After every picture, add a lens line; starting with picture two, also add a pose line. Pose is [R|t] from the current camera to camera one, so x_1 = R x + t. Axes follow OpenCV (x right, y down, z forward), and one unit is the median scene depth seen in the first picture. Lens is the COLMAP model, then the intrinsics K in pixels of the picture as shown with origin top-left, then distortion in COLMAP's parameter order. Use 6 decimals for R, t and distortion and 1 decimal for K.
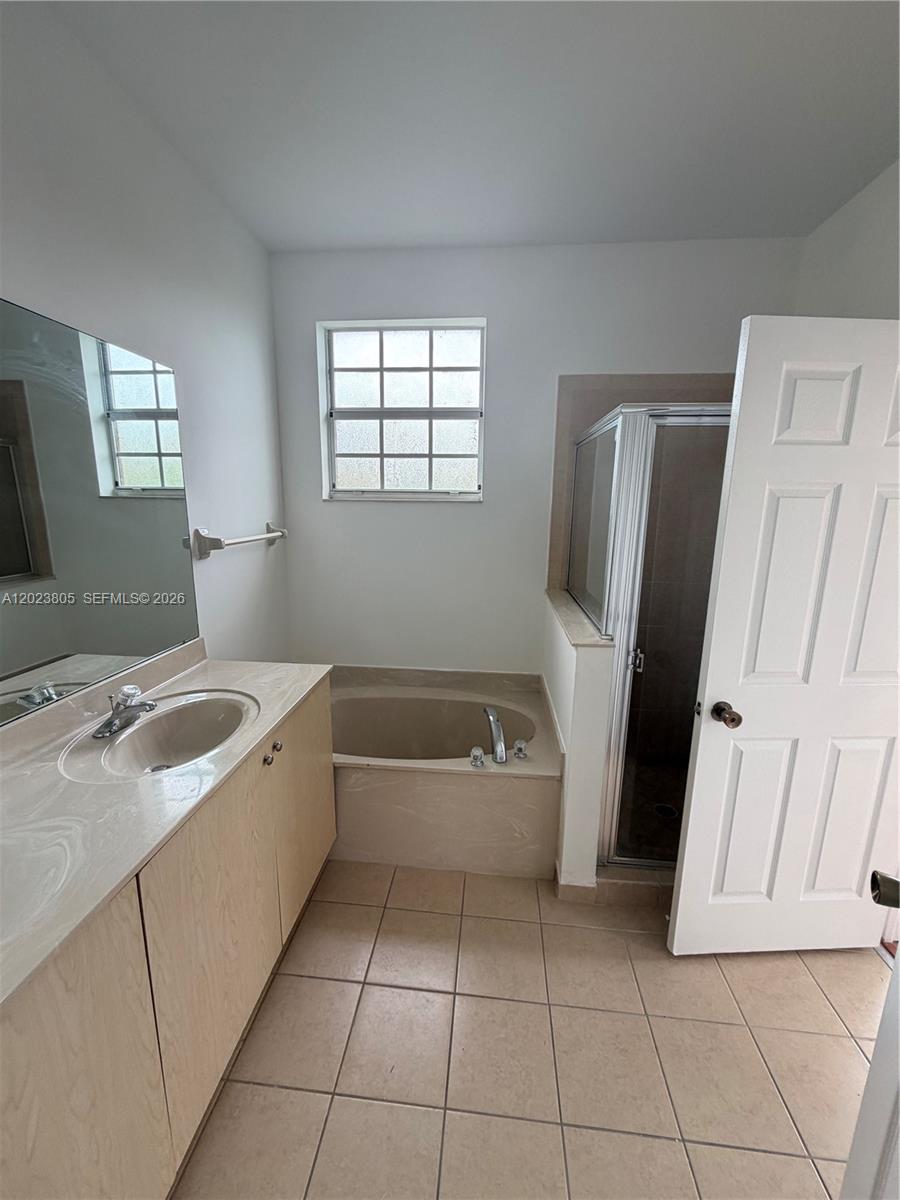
lens RADIAL K [[477.5, 0, 449.7], [0, 477.5, 596.1], [0, 0, 1]] dist [-0.001321, -0.000654]
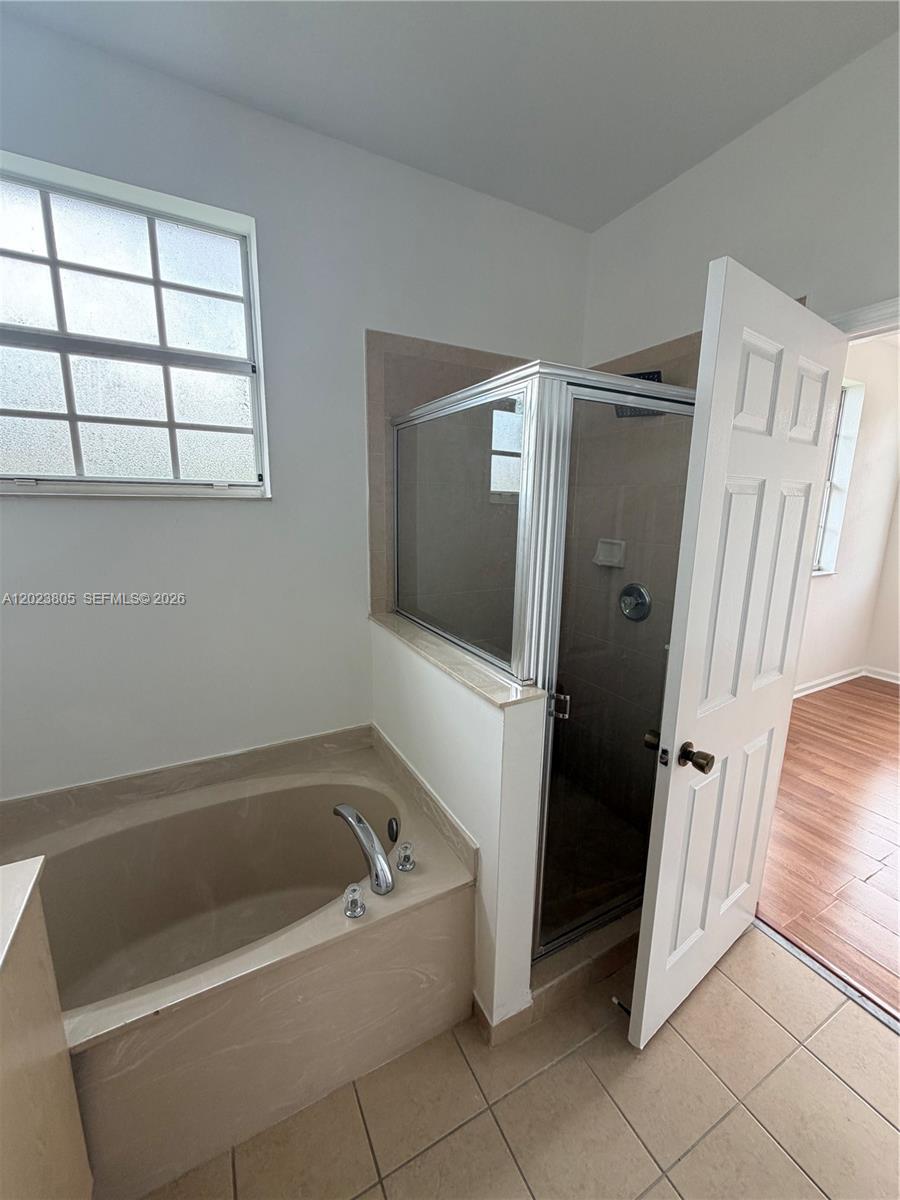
lens RADIAL K [[477.5, 0, 449.7], [0, 477.5, 596.1], [0, 0, 1]] dist [-0.001321, -0.000654]
pose [[0.832161, -0.109195, 0.543677, -0.134804], [0.106895, 0.993620, 0.035948, -0.073418], [-0.544133, 0.028202, 0.838525, 0.380025]]
